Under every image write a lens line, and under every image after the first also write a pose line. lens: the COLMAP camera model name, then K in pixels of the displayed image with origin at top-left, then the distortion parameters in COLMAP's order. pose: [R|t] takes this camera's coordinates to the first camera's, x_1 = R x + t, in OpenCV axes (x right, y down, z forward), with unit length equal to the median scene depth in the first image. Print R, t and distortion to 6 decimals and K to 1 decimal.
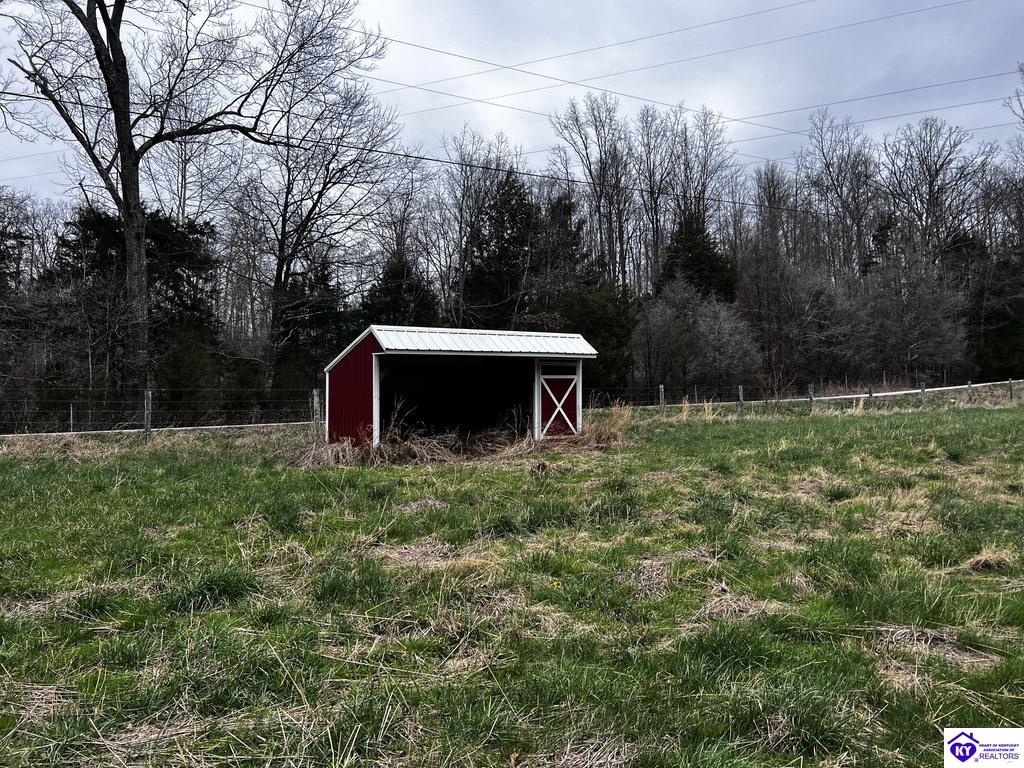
lens RADIAL K [[775.1, 0, 514.0], [0, 775.1, 385.4], [0, 0, 1]] dist [0.042899, -0.009854]
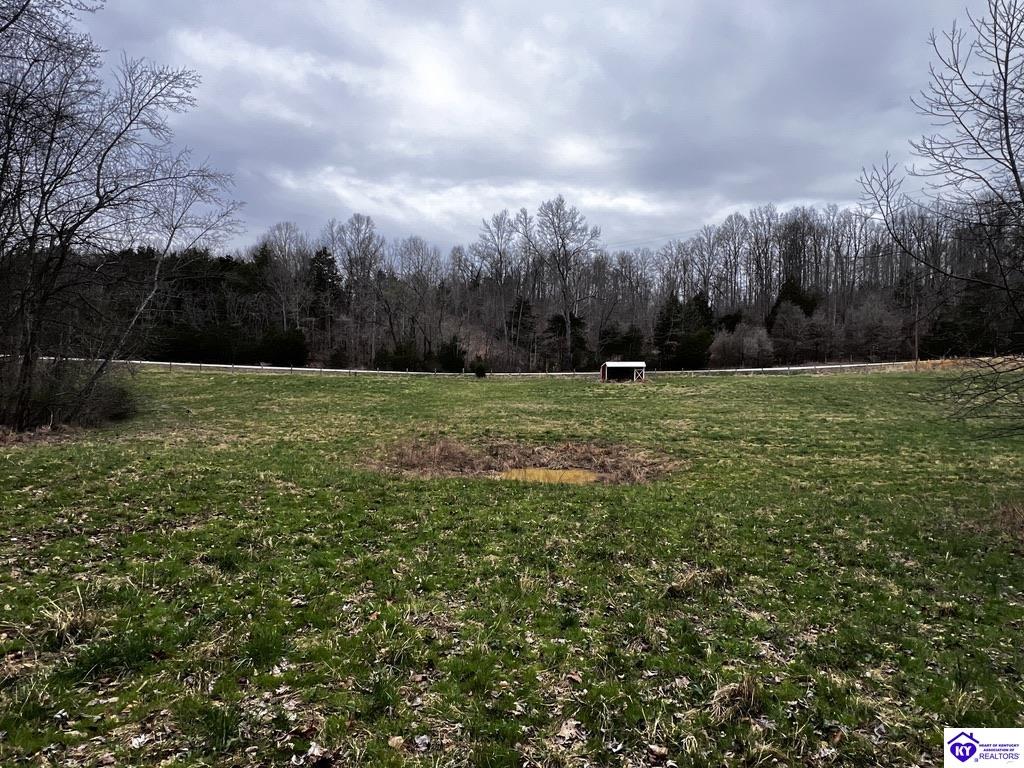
lens RADIAL K [[567.1, 0, 512.2], [0, 567.1, 384.1], [0, 0, 1]] dist [-0.000116, -0.000001]
pose [[0.881280, 0.054260, -0.469469, 1.251689], [-0.007418, 0.994853, 0.101057, -0.337276], [0.472536, -0.085577, 0.877147, -3.291372]]
